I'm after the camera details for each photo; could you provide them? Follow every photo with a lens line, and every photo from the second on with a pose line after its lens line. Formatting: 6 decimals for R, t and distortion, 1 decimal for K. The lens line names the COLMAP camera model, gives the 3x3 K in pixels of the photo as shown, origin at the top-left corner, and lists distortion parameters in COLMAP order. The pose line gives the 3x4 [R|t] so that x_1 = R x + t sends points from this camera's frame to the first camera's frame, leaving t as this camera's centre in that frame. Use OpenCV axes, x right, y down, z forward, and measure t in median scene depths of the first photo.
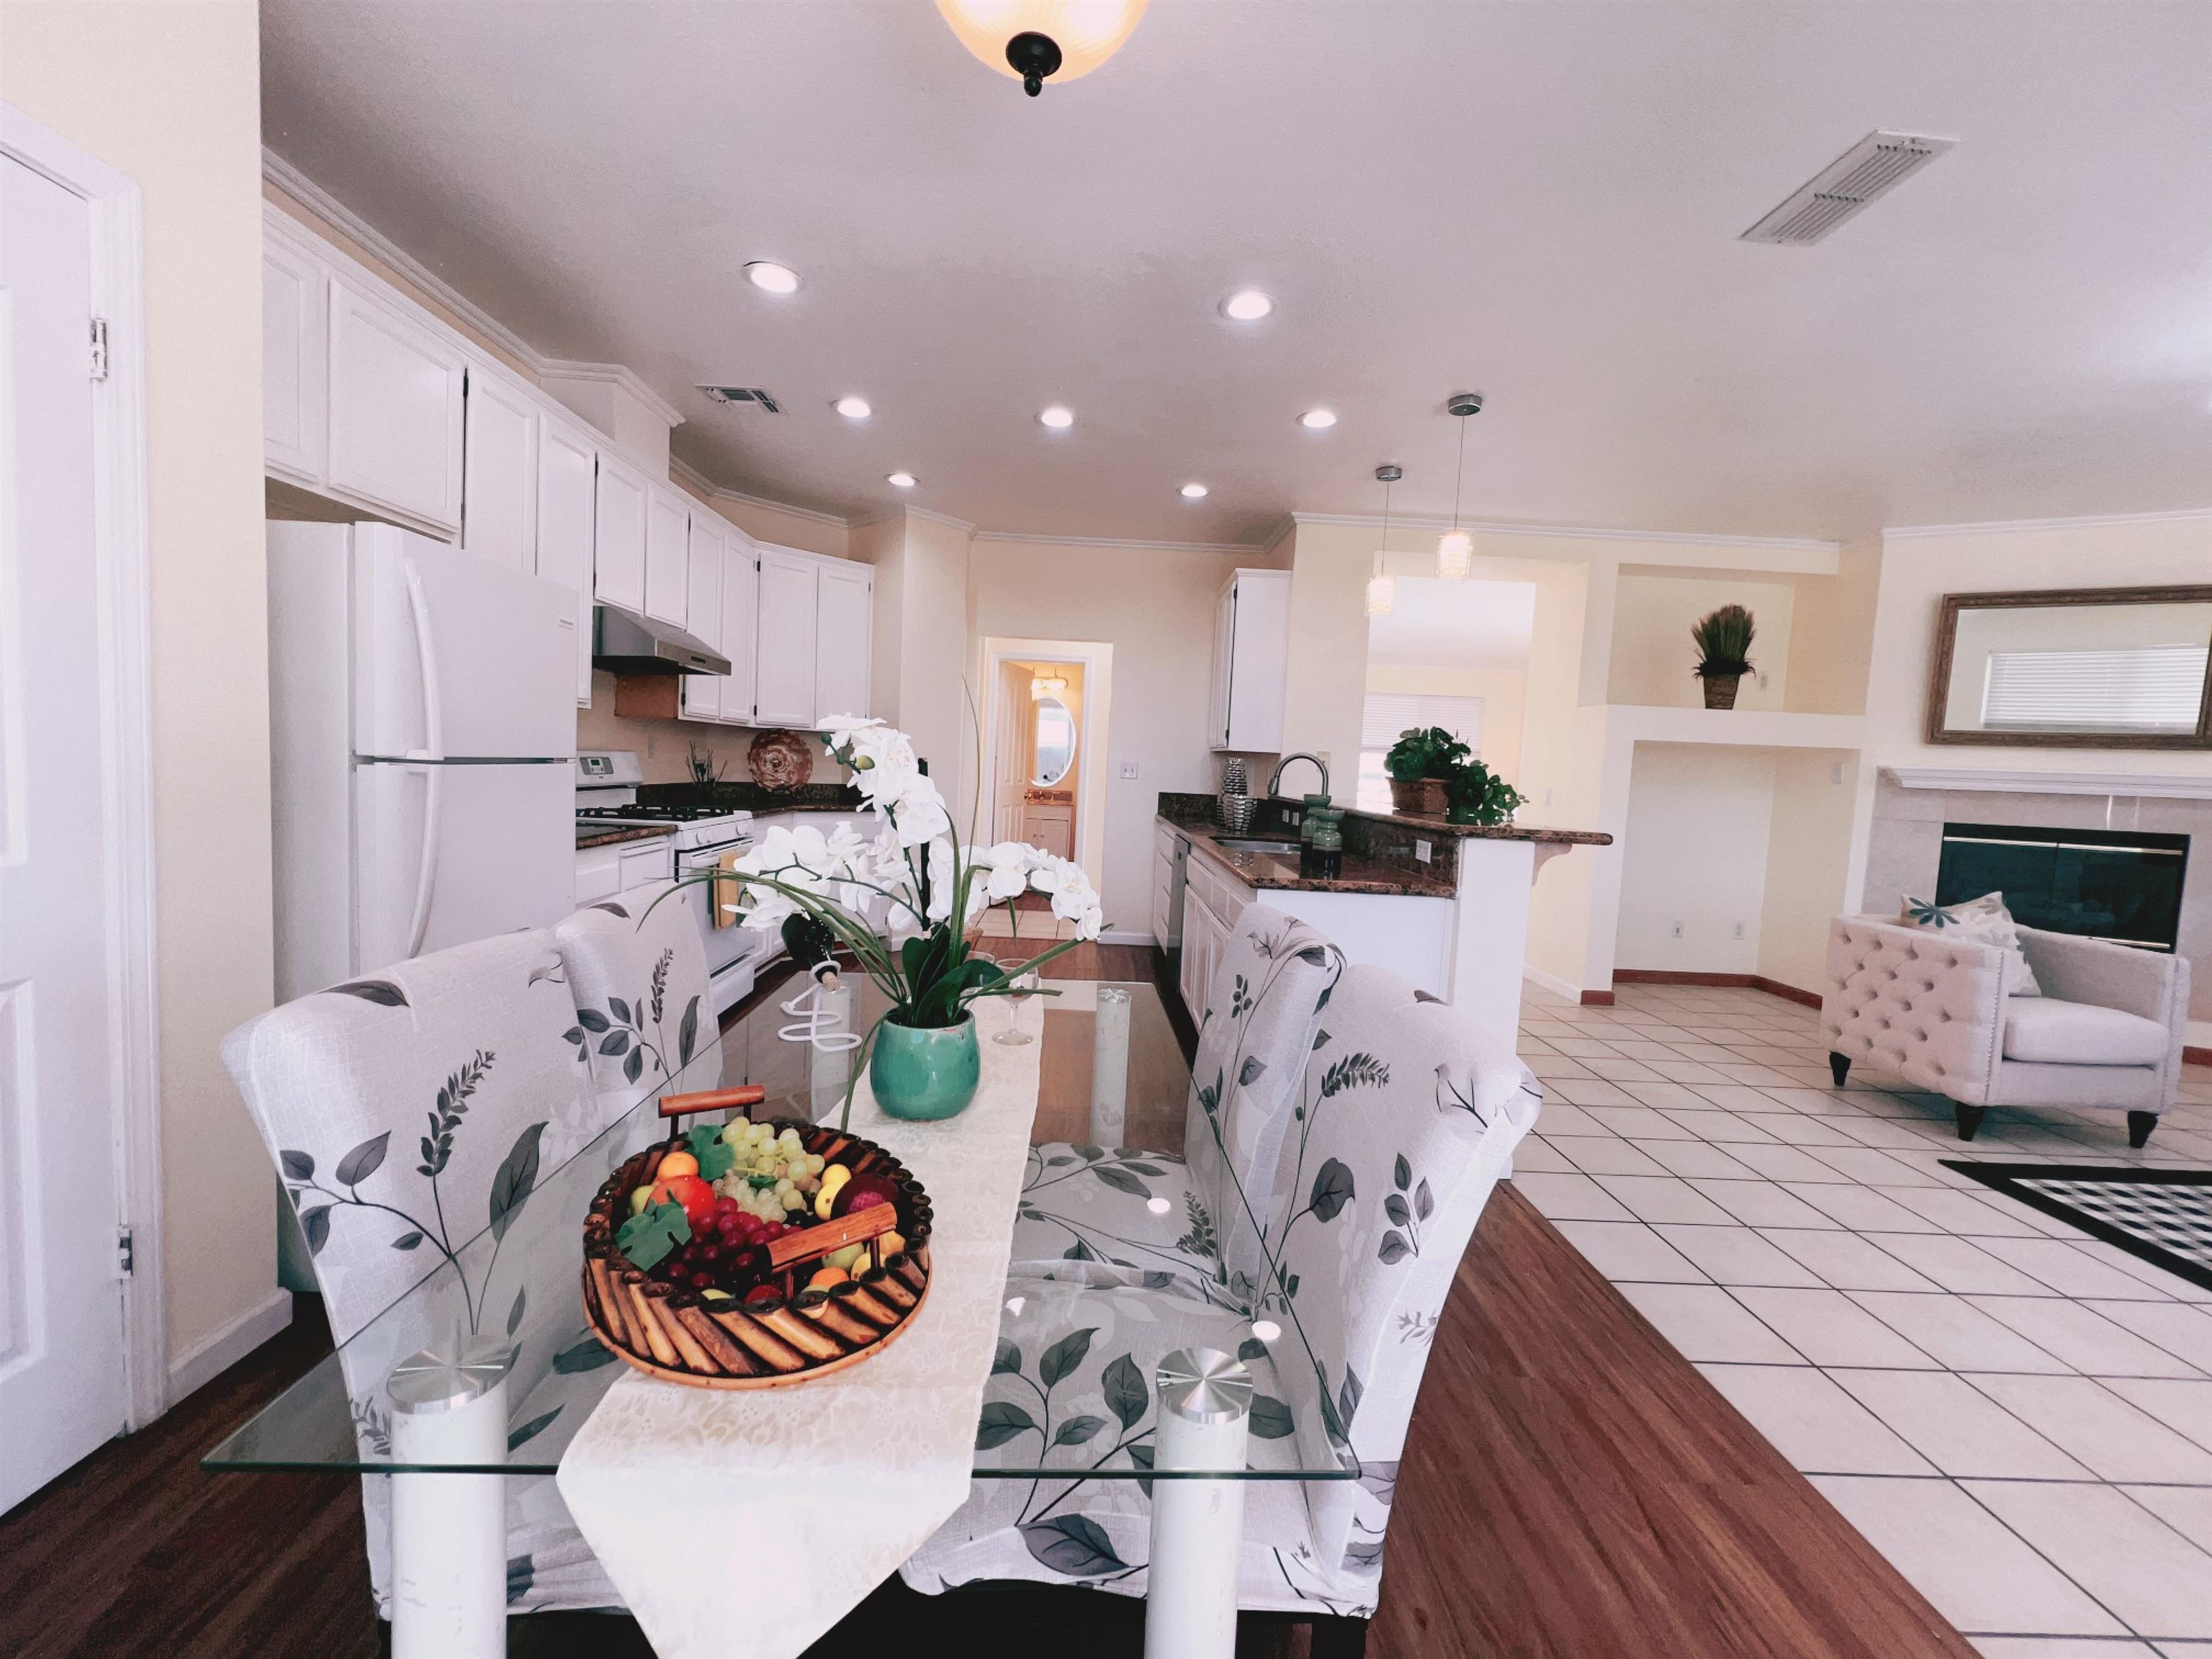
lens RADIAL K [[891.3, 0, 1104.1], [0, 891.3, 828.8], [0, 0, 1]] dist [-0.001682, 0.000280]
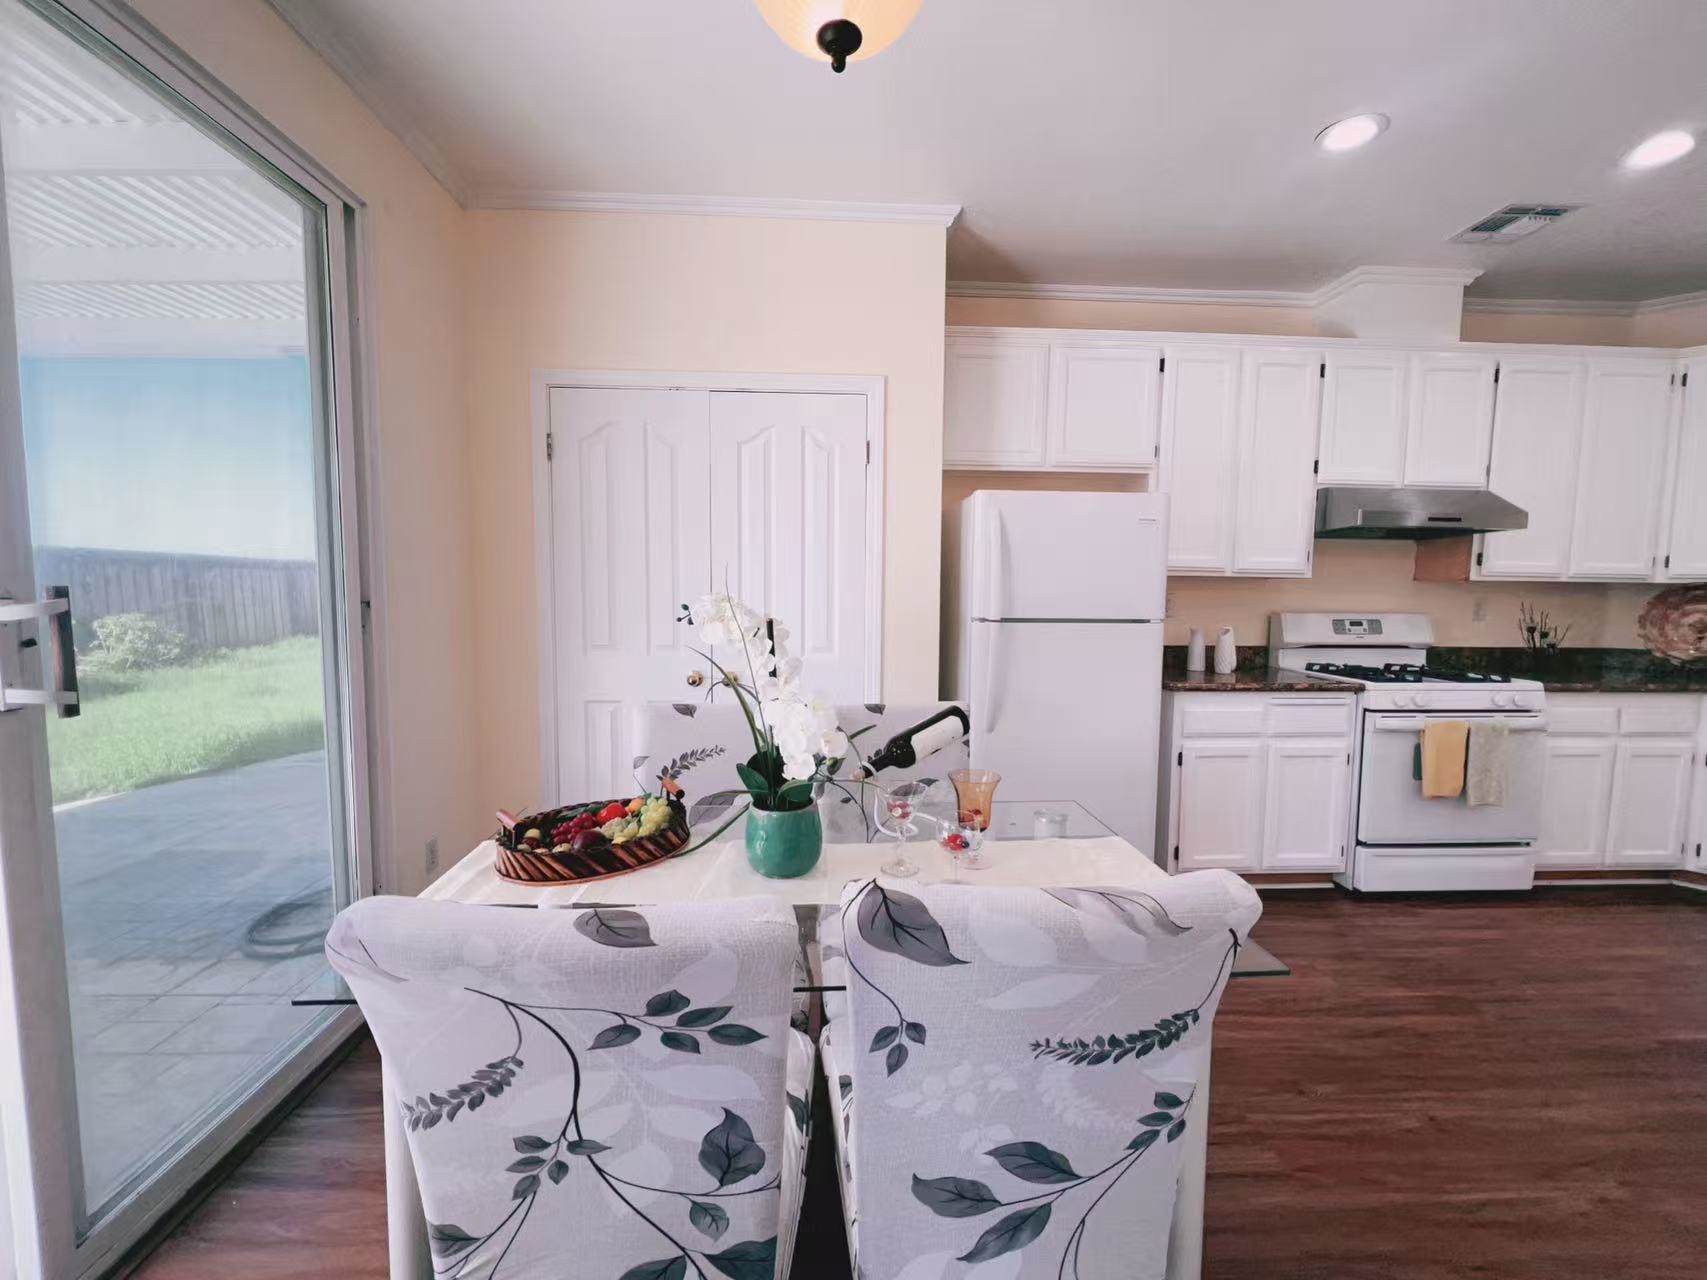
lens RADIAL K [[687.8, 0, 854.1], [0, 687.8, 643.4], [0, 0, 1]] dist [-0.001682, 0.000280]
pose [[0.016045, 0.037575, -0.999165, 0.277412], [-0.082937, 0.995900, 0.036120, -0.027610], [0.996426, 0.082289, 0.019096, 0.339894]]
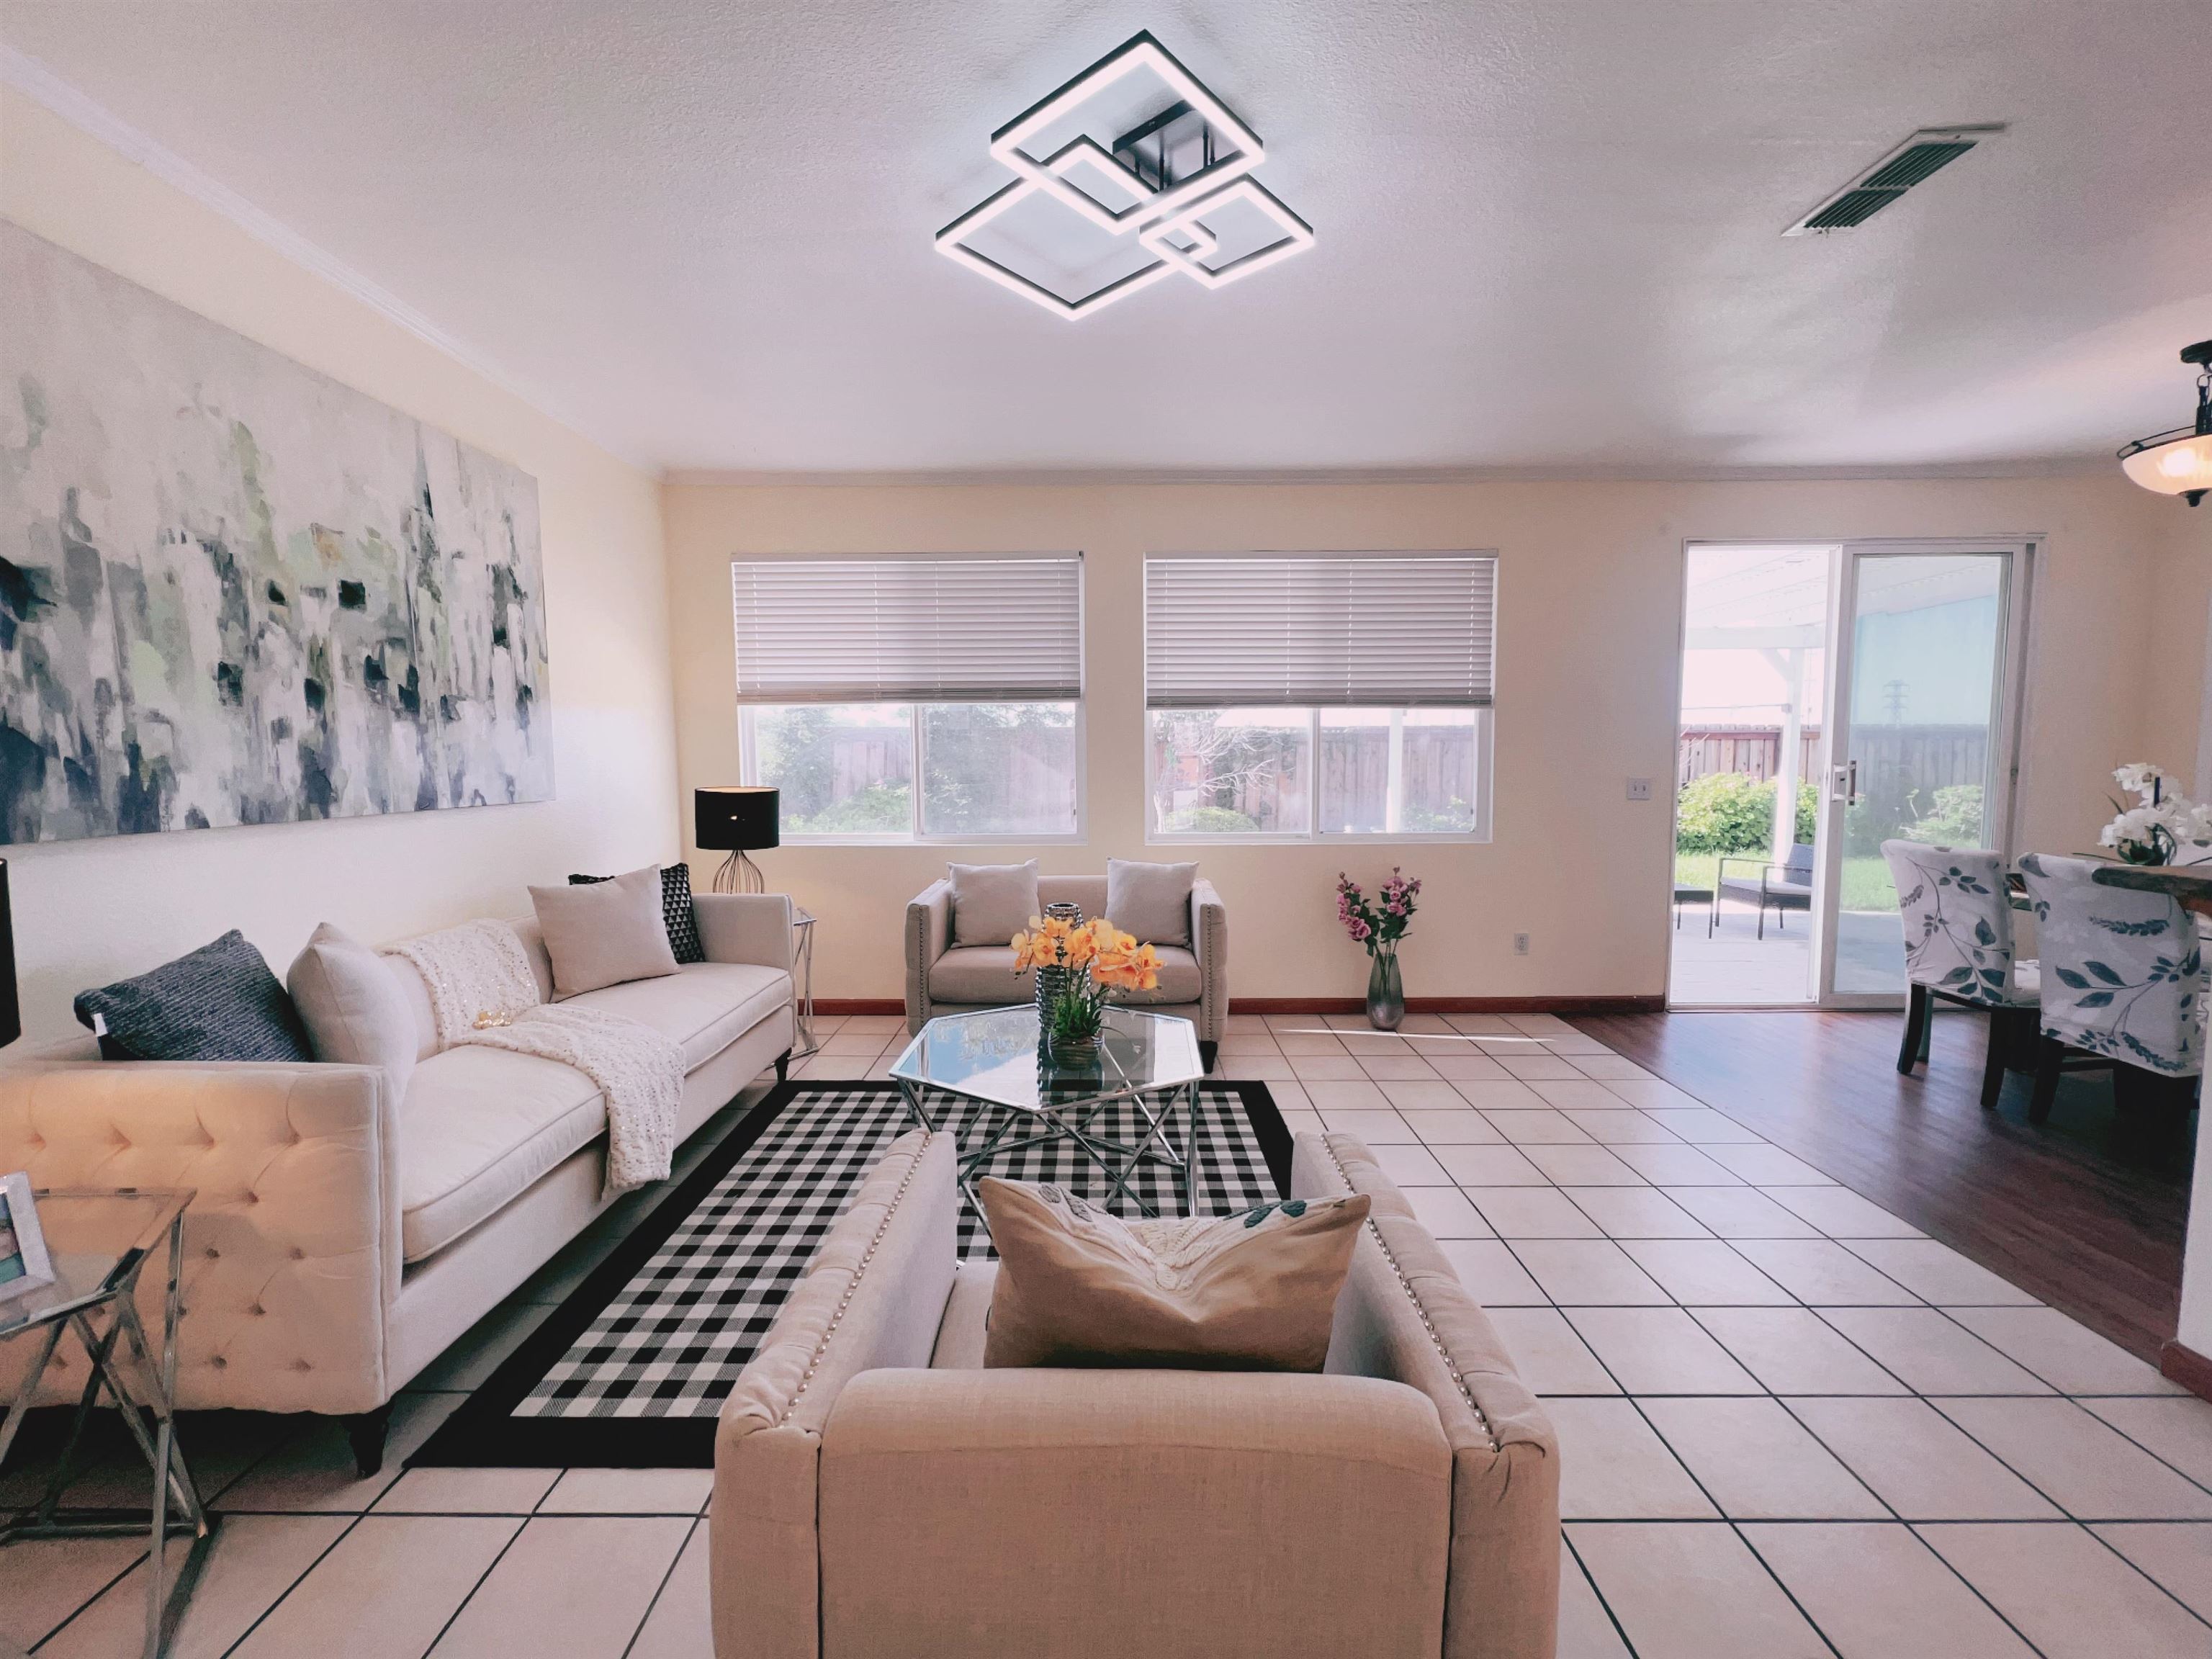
lens RADIAL K [[891.3, 0, 1098.1], [0, 891.3, 814.4], [0, 0, 1]] dist [-0.001682, 0.000280]
pose [[-0.998744, -0.042703, 0.026219, 0.798326], [-0.038562, 0.989108, 0.142052, -0.062349], [-0.032000, 0.140862, -0.989512, 1.025501]]
